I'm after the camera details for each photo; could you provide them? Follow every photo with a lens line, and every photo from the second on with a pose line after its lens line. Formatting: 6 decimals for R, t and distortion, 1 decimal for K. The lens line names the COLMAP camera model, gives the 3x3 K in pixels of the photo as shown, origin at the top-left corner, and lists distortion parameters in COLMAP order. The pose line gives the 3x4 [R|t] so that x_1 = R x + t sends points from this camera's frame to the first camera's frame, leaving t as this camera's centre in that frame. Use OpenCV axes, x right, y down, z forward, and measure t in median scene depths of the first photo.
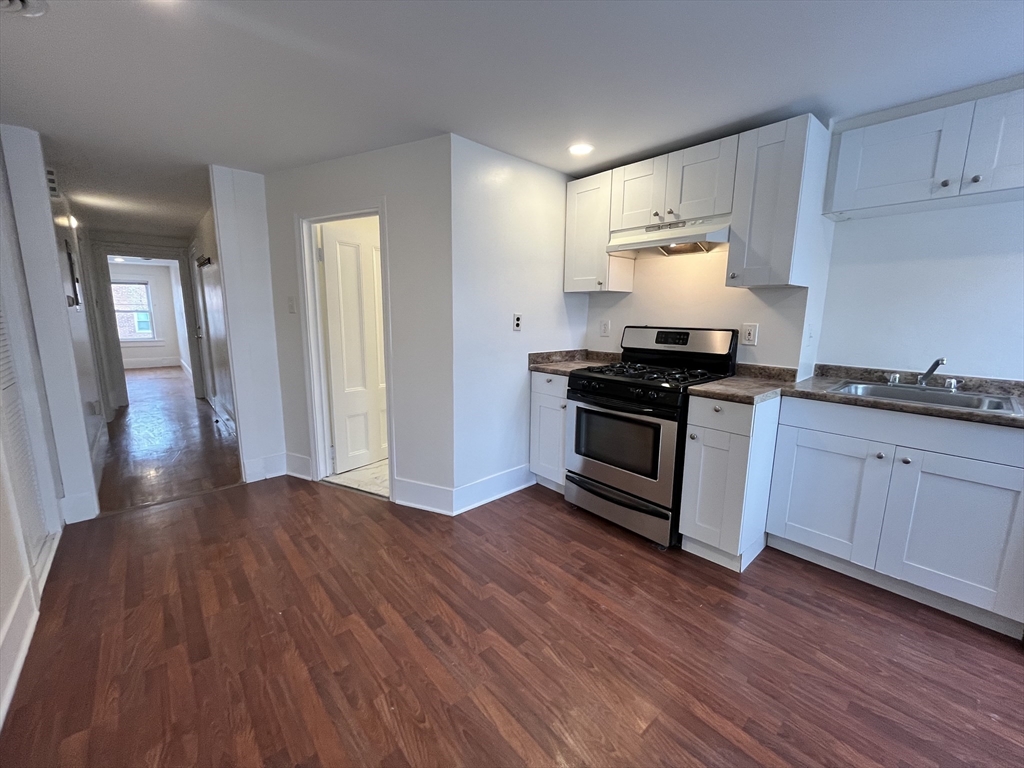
lens RADIAL K [[413.7, 0, 512.9], [0, 413.7, 384.6], [0, 0, 1]] dist [-0.003733, -0.000188]
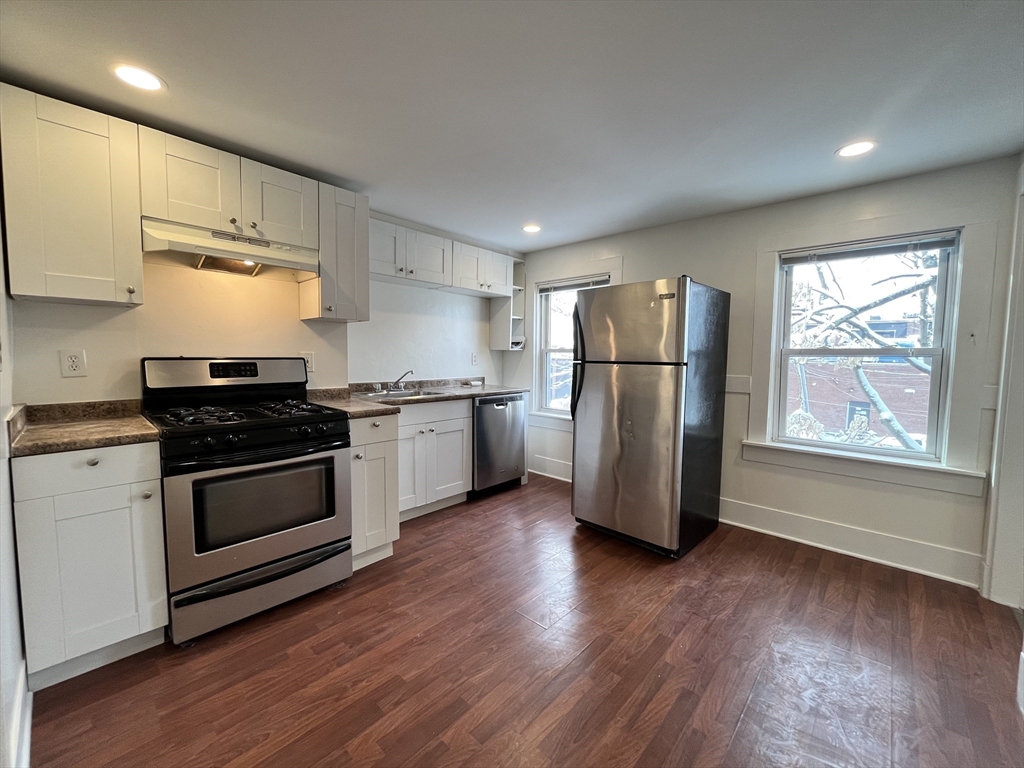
lens RADIAL K [[413.7, 0, 511.4], [0, 413.7, 384.5], [0, 0, 1]] dist [-0.003733, -0.000188]
pose [[-0.100888, -0.083000, 0.991430, -0.594495], [0.156897, 0.982717, 0.098236, -0.092121], [-0.982449, 0.165463, -0.086122, 0.621900]]
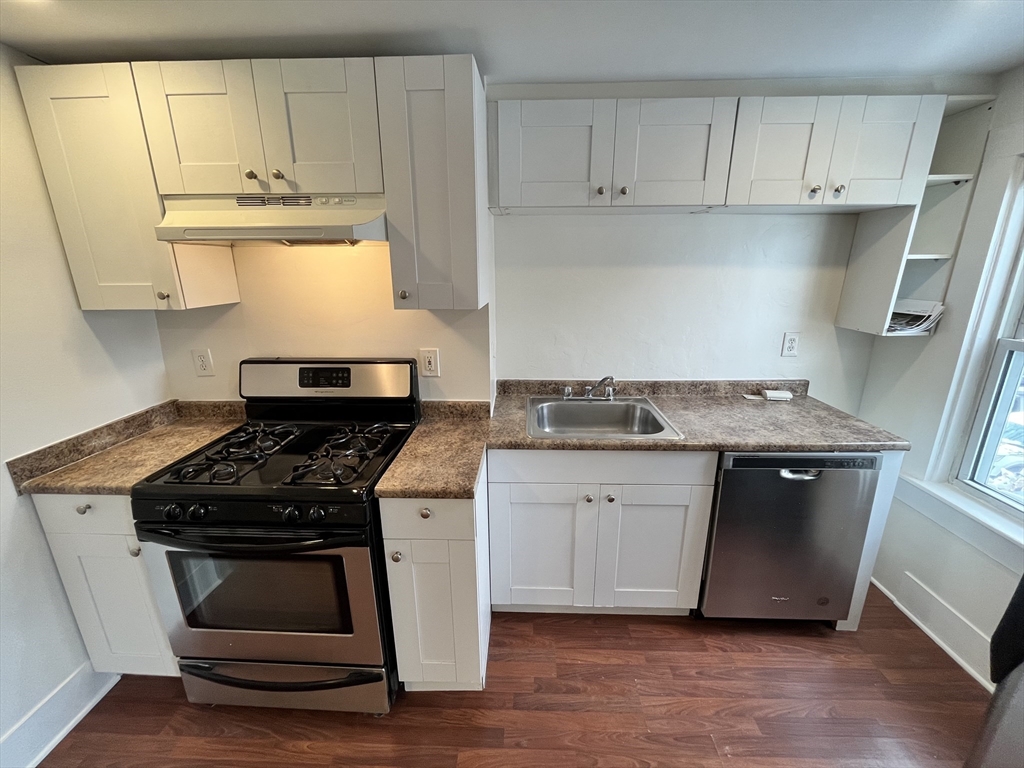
lens RADIAL K [[413.7, 0, 510.8], [0, 413.7, 383.8], [0, 0, 1]] dist [-0.003733, -0.000188]
pose [[0.690723, -0.209123, 0.692220, 0.159277], [0.136326, 0.977763, 0.159356, -0.196653], [-0.710153, -0.015704, 0.703873, 0.395709]]
